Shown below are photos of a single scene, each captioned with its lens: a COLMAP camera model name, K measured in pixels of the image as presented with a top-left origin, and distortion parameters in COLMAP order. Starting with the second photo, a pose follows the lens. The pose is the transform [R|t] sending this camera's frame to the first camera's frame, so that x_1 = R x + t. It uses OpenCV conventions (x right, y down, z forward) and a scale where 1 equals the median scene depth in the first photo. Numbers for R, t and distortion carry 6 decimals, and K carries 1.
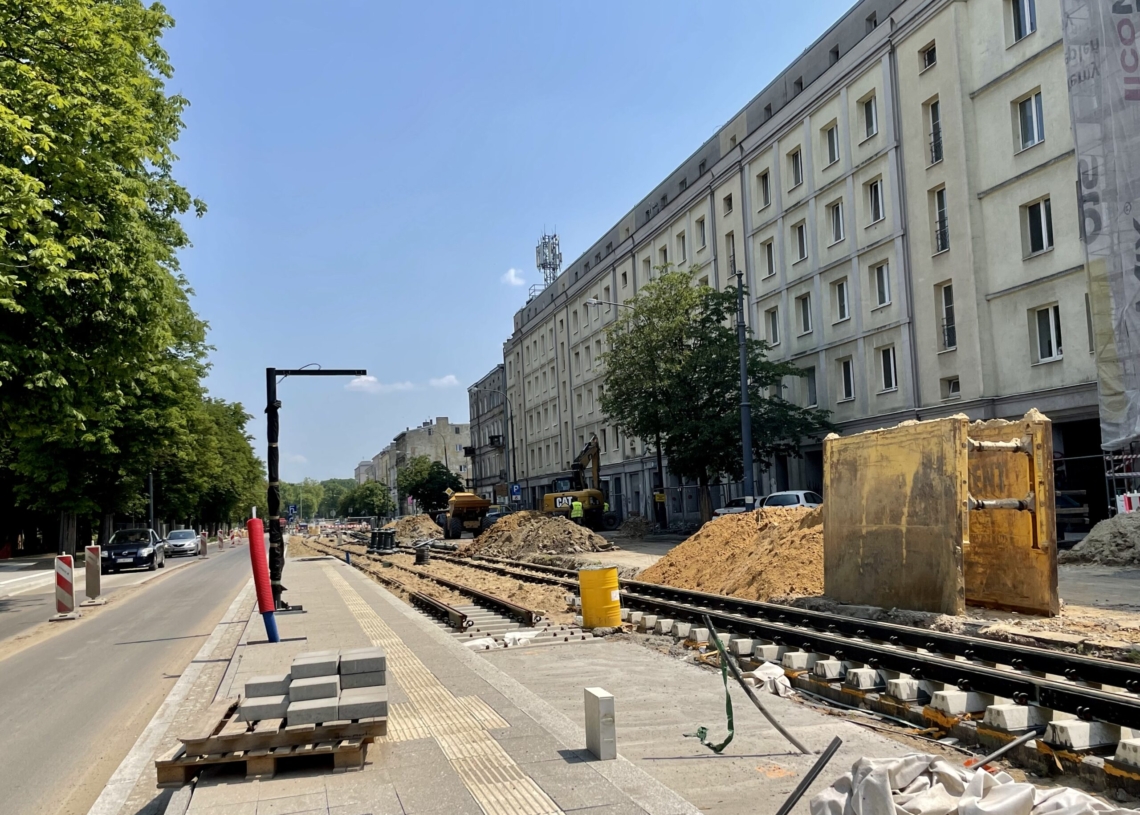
lens RADIAL K [[1093.0, 0, 567.8], [0, 1093.0, 412.7], [0, 0, 1]] dist [0.052327, 0.000000]
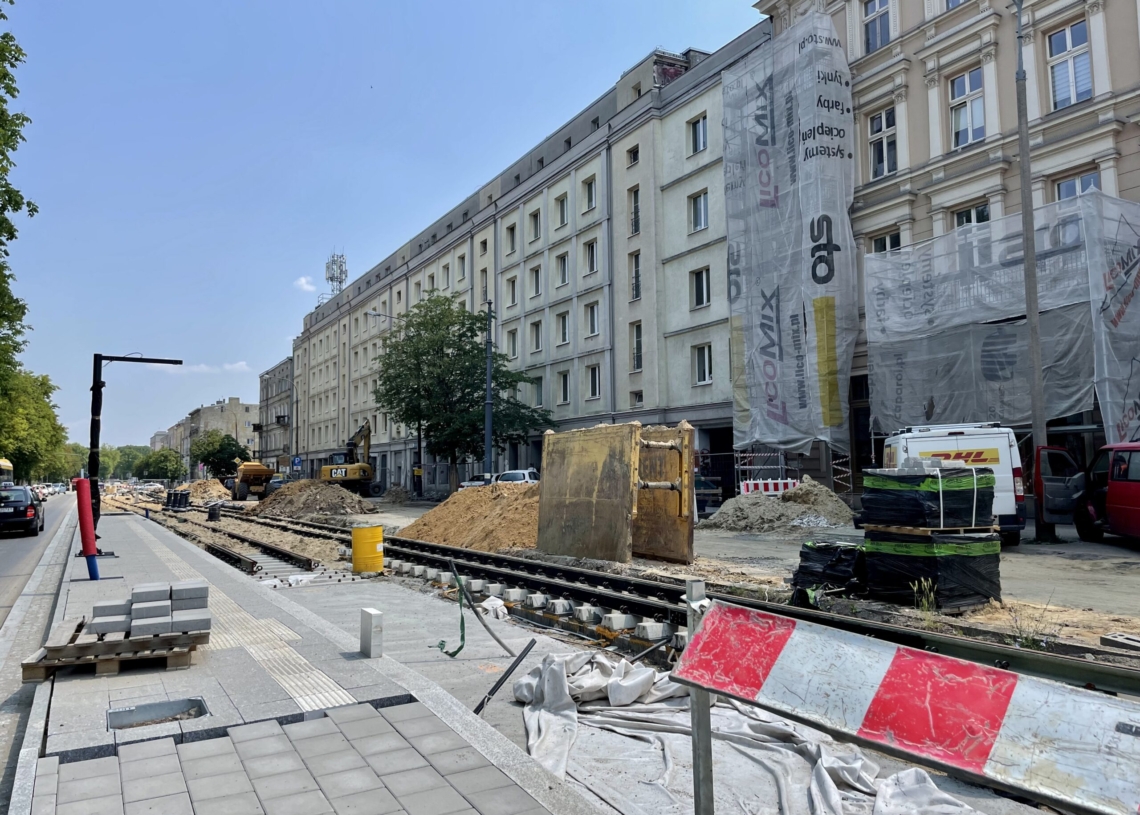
lens RADIAL K [[867.3, 0, 551.8], [0, 867.3, 396.6], [0, 0, 1]] dist [0.083340, -0.103996]
pose [[0.971368, 0.056706, 0.230715, -0.004633], [-0.054456, 0.998386, -0.016112, -0.003250], [-0.231256, 0.003086, 0.972888, -0.031932]]
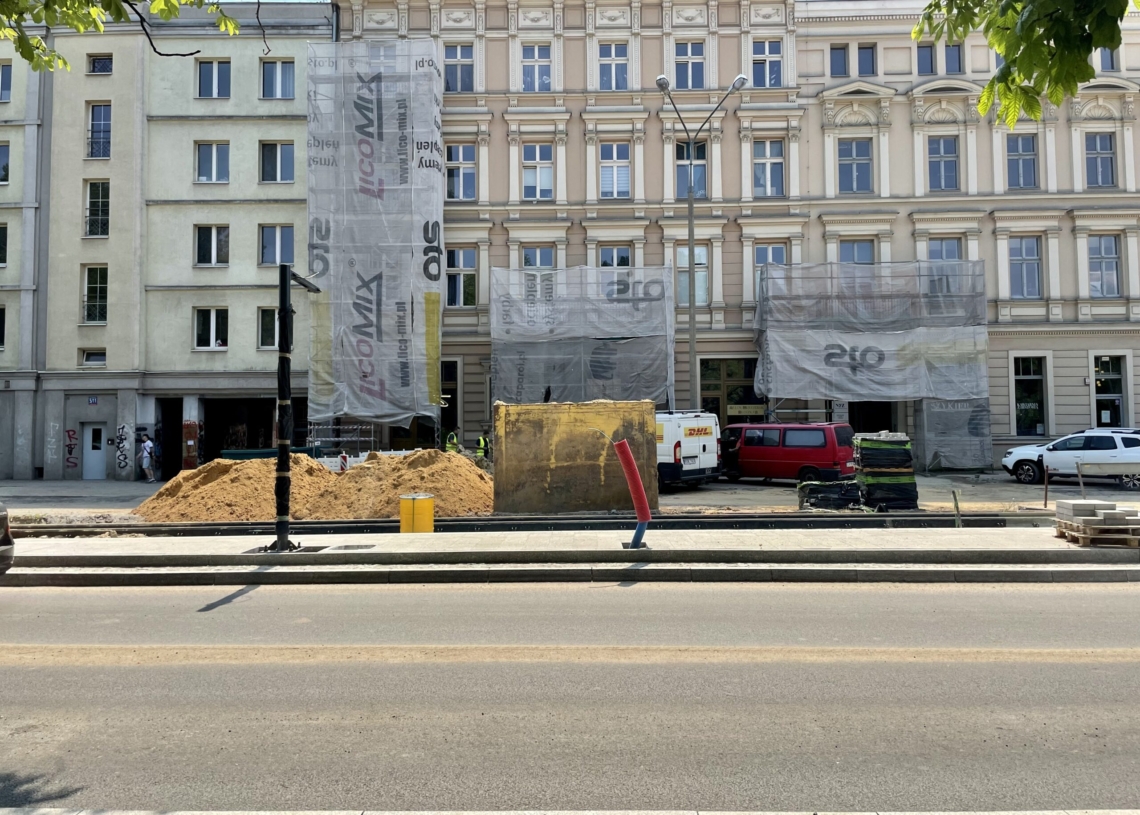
lens RADIAL K [[867.3, 0, 568.8], [0, 867.3, 405.1], [0, 0, 1]] dist [0.083340, -0.103996]
pose [[0.263296, 0.083768, 0.961071, -0.511051], [-0.085582, 0.994323, -0.063220, 0.054405], [-0.960912, -0.065605, 0.268970, 0.363488]]
